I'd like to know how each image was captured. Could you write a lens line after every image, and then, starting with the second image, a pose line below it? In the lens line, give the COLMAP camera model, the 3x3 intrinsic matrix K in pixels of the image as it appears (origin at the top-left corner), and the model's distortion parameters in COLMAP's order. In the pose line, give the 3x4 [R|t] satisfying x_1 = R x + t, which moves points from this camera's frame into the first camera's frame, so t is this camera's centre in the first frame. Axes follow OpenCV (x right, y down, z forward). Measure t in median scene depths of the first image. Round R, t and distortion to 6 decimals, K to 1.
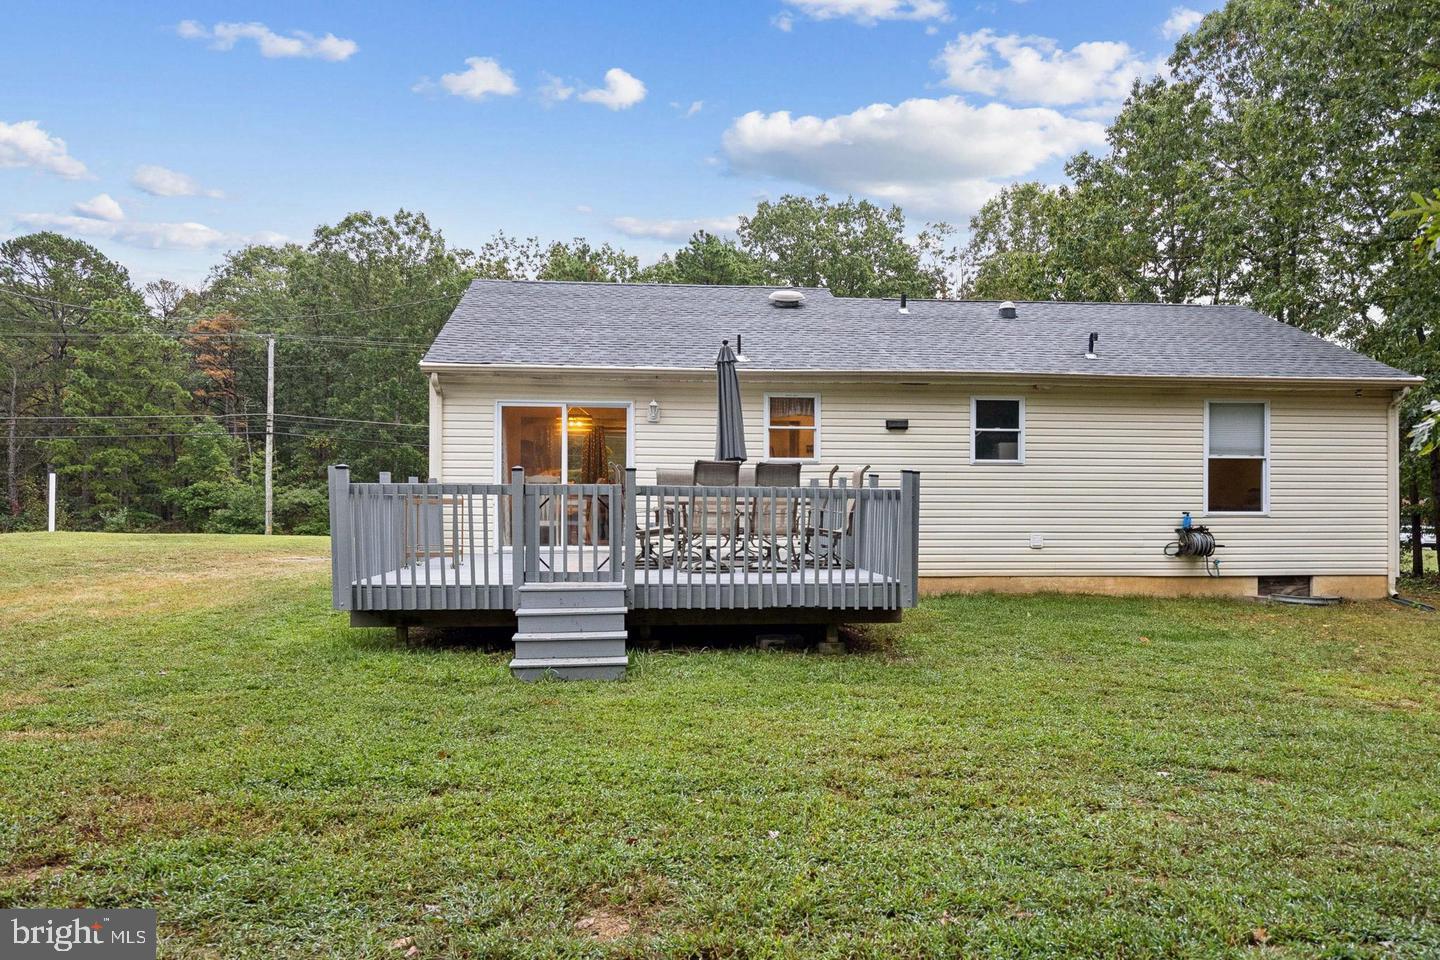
lens RADIAL K [[1075.8, 0, 724.5], [0, 1075.8, 505.7], [0, 0, 1]] dist [0.003680, 0.002093]
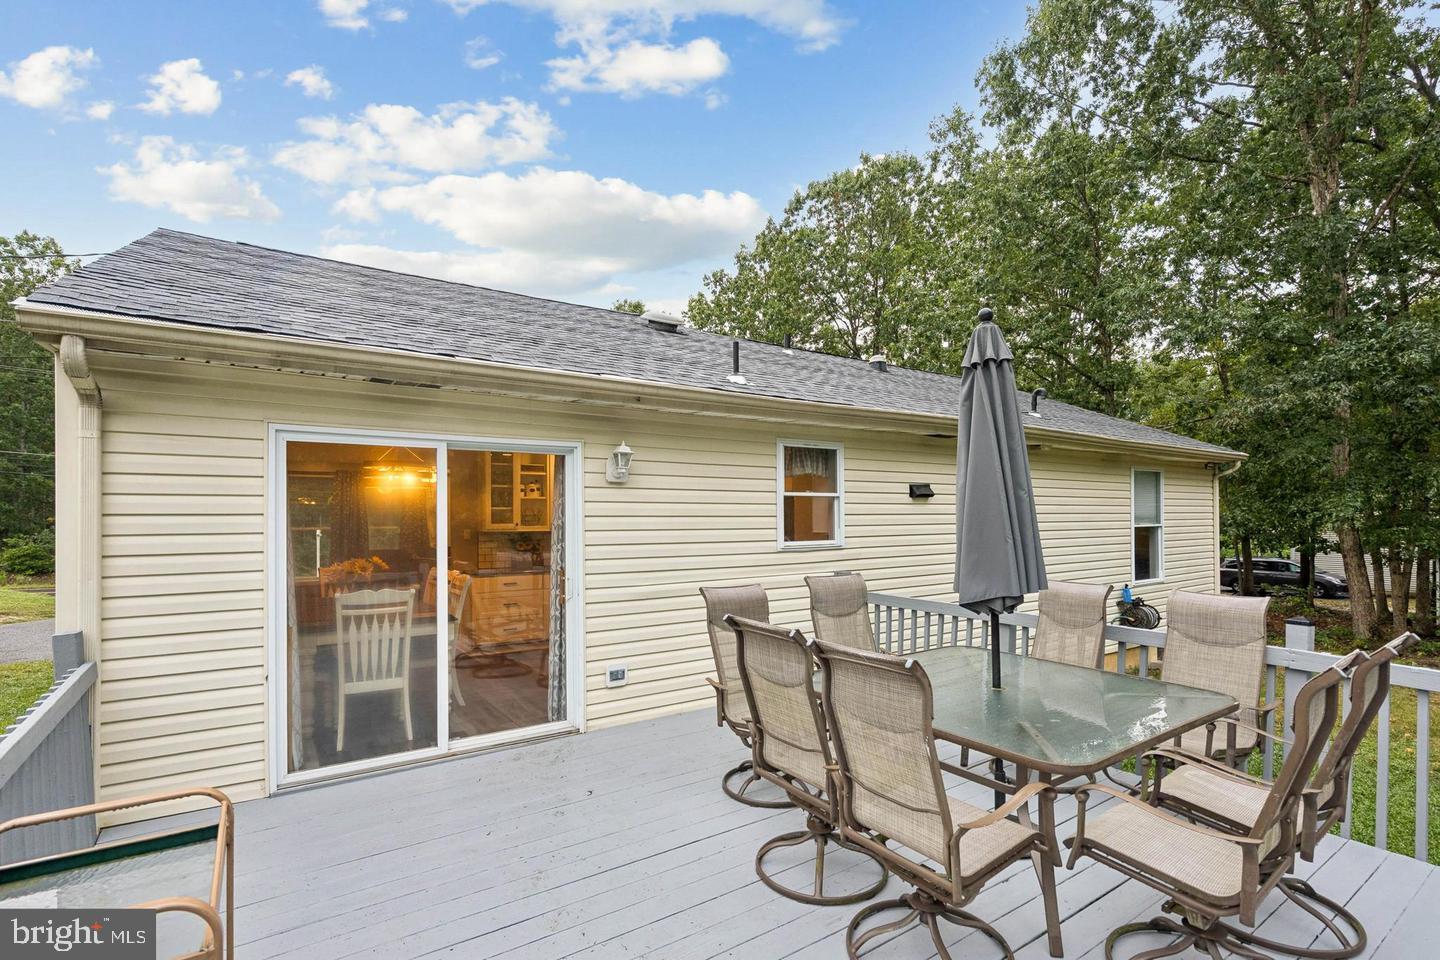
lens RADIAL K [[678.0, 0, 720.0], [0, 678.0, 517.6], [0, 0, 1]] dist [-0.001314, 0.000394]
pose [[0.878539, -0.008811, 0.477590, -0.171263], [0.007852, 0.999961, 0.004004, -0.057742], [-0.477607, 0.000232, 0.878574, 0.635572]]
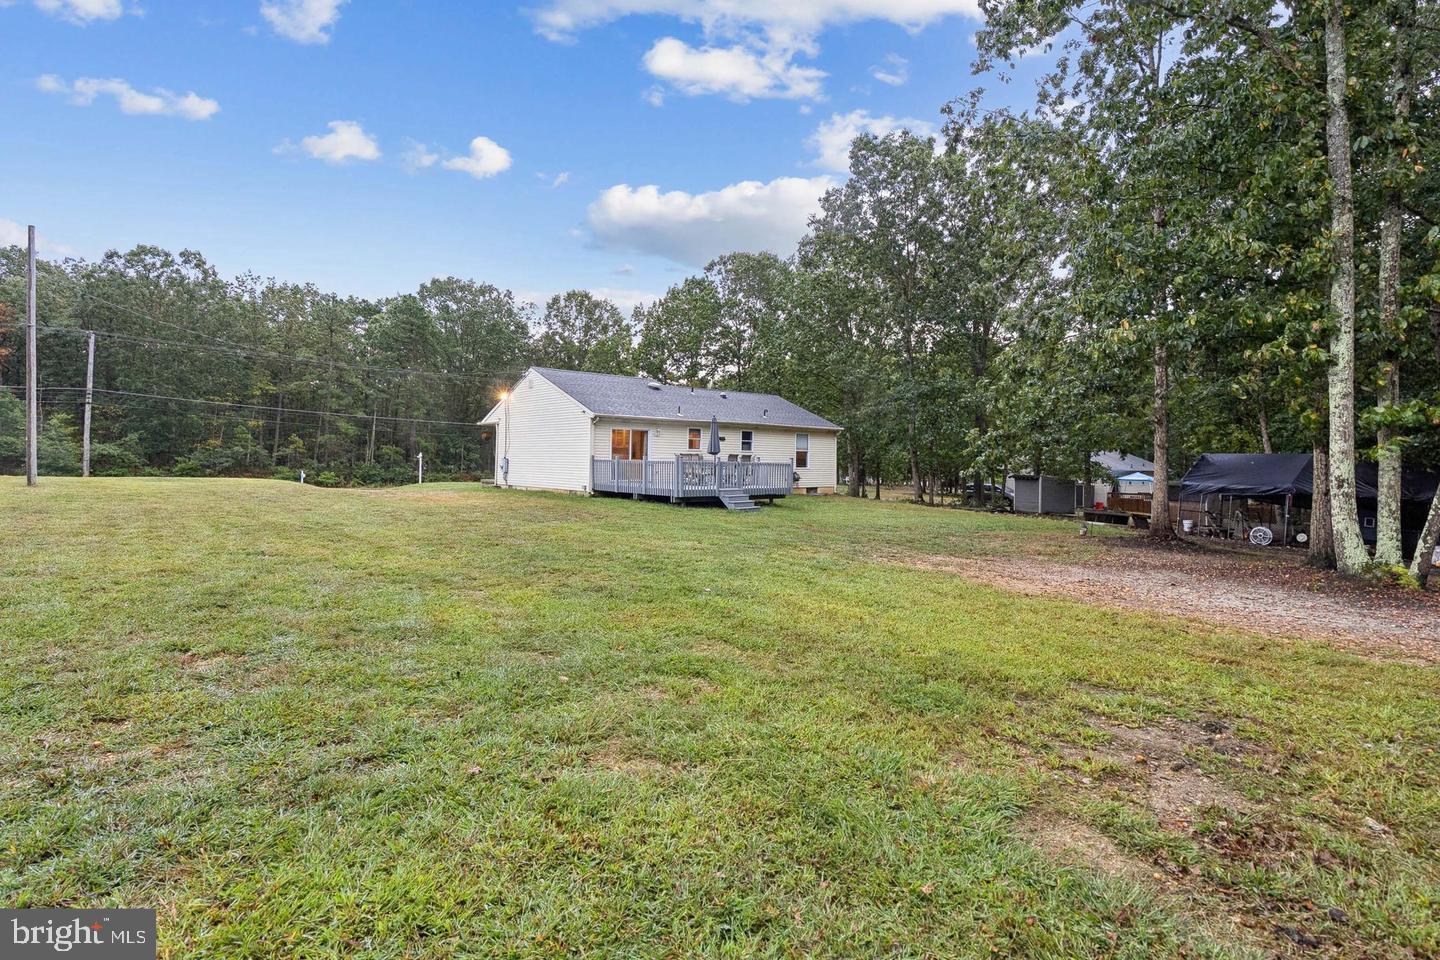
lens RADIAL K [[662.1, 0, 714.3], [0, 662.1, 480.0], [0, 0, 1]] dist [-0.002614, -0.000061]
pose [[0.827958, -0.008942, 0.560719, -0.860985], [-0.010296, 0.999462, 0.031142, -0.016634], [-0.560696, -0.031557, 0.827420, -0.503357]]
